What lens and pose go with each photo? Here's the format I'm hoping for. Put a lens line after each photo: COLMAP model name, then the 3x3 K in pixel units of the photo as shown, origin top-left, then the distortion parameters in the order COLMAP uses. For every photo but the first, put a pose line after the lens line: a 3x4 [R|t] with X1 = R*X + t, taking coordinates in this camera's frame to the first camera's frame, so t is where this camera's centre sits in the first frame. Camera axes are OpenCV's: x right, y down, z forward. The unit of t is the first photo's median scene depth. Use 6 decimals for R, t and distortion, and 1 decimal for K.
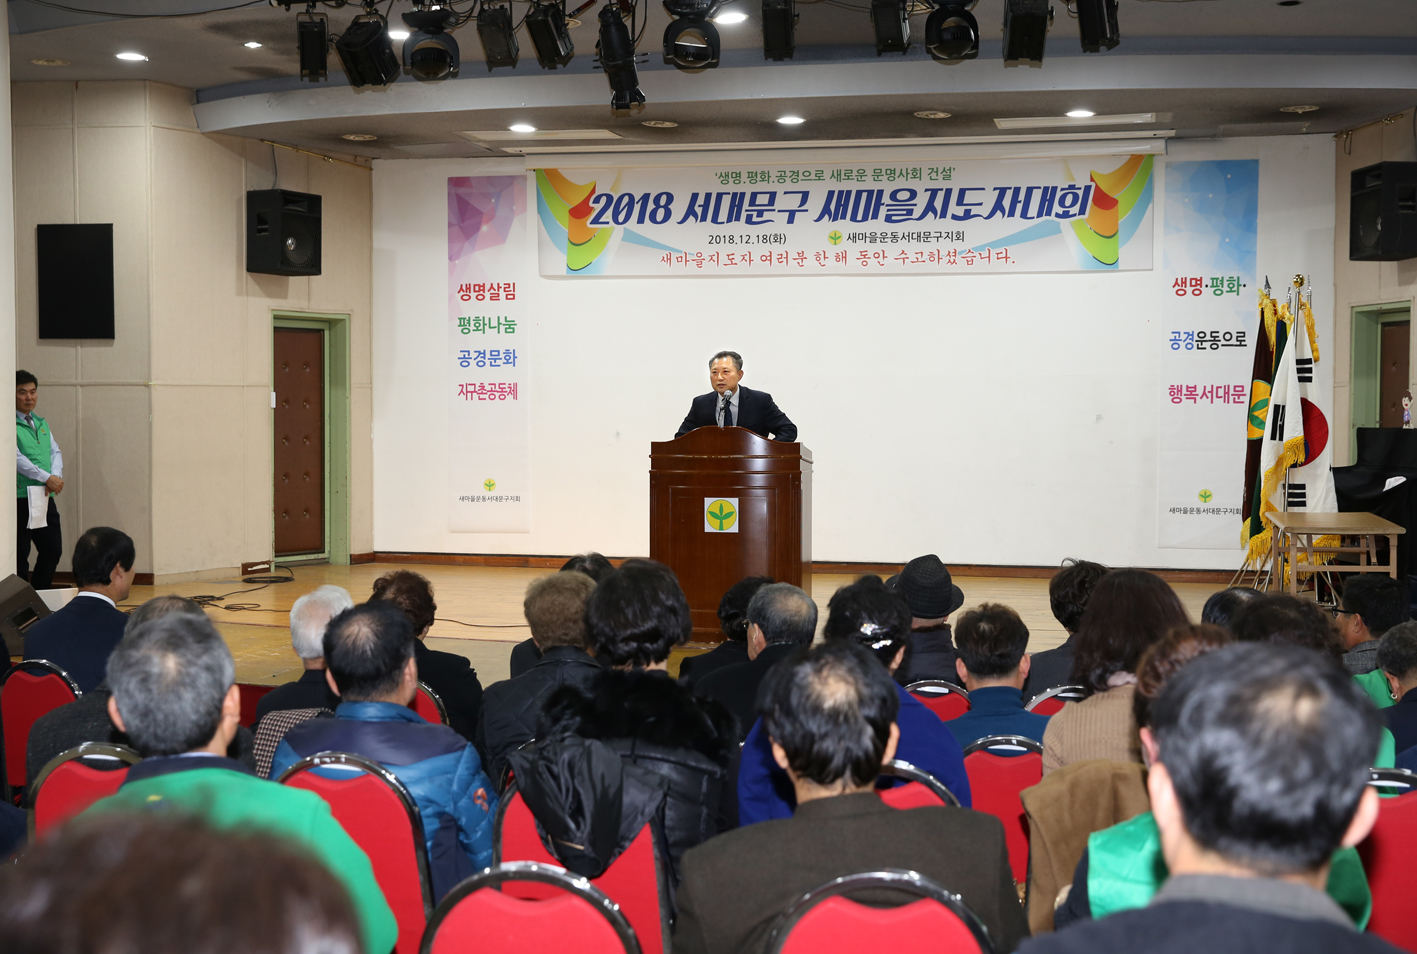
lens RADIAL K [[2040.0, 0, 694.4], [0, 2040.0, 471.7], [0, 0, 1]] dist [0.083628, 0.000000]
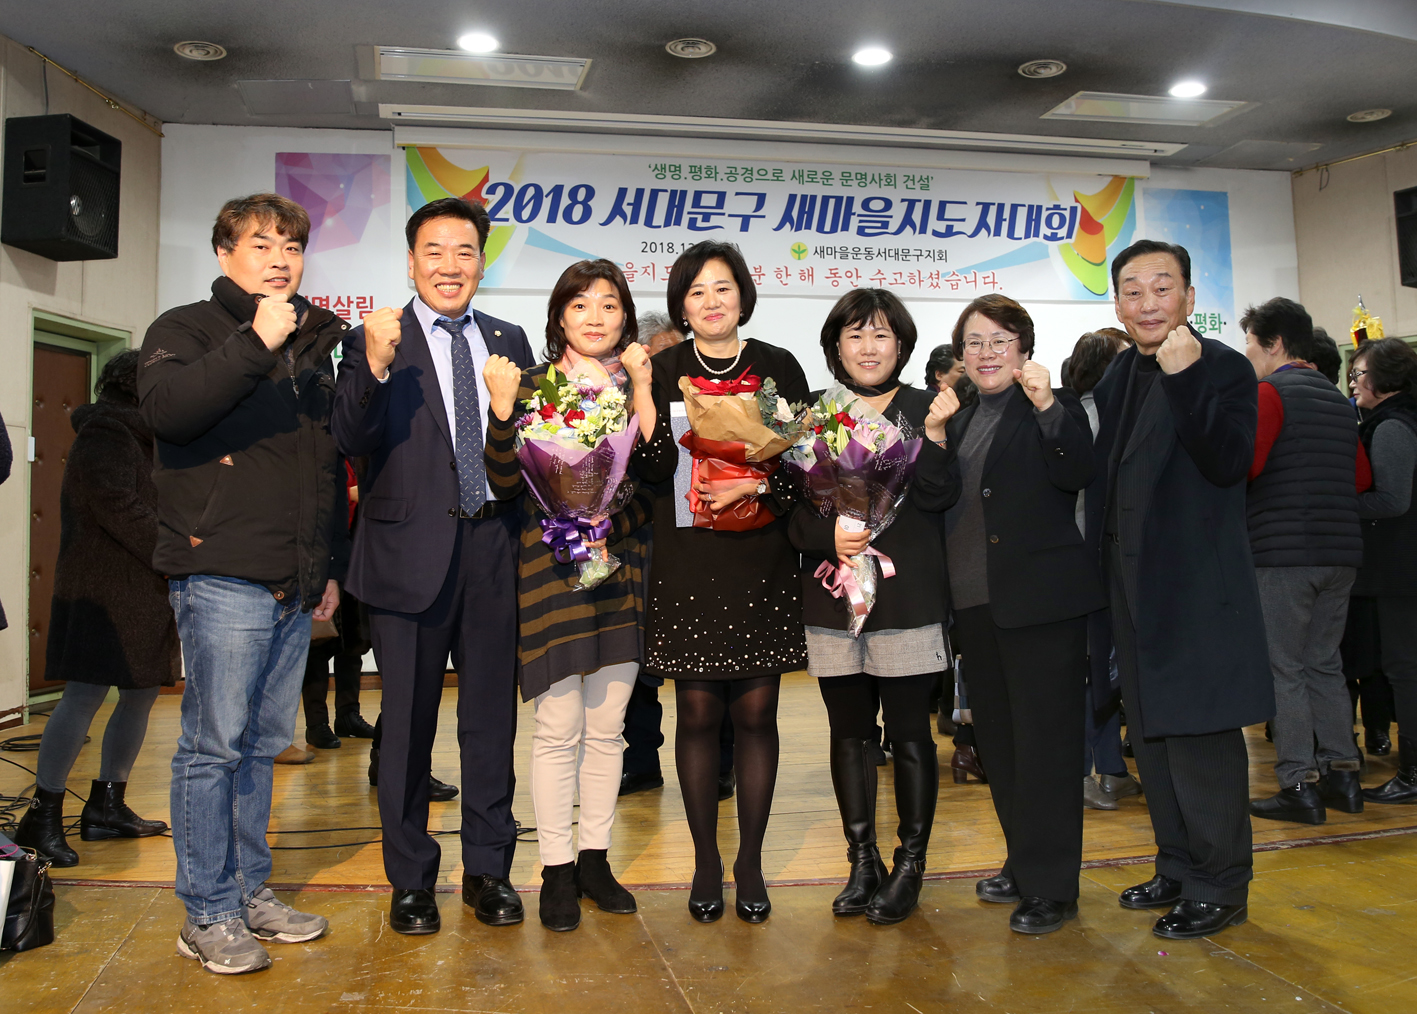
lens RADIAL K [[1330.3, 0, 702.8], [0, 1330.3, 418.7], [0, 0, 1]] dist [-0.086080, 0.000000]
pose [[0.905425, 0.011647, 0.424346, -0.189238], [0.037157, 0.993612, -0.106554, 0.006174], [-0.422876, 0.112244, 0.899209, 0.552607]]
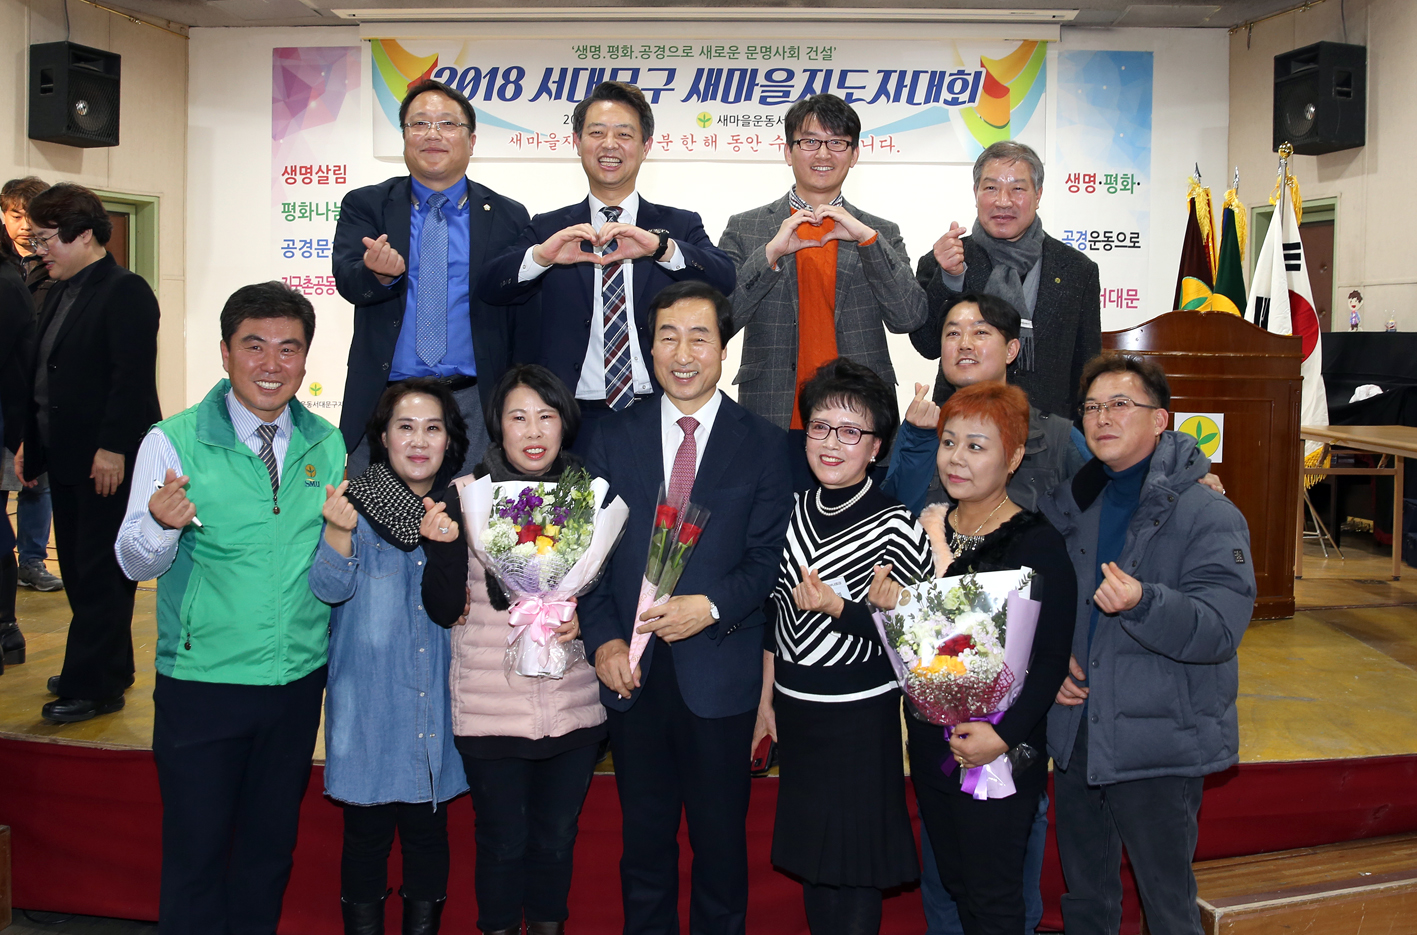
lens RADIAL K [[1466.3, 0, 723.8], [0, 1466.3, 422.9], [0, 0, 1]] dist [-0.086767, 0.000000]
pose [[0.988435, 0.005493, 0.151548, -0.020528], [-0.008624, 0.999763, 0.020013, 0.007338], [-0.151402, -0.021089, 0.988247, 0.353912]]
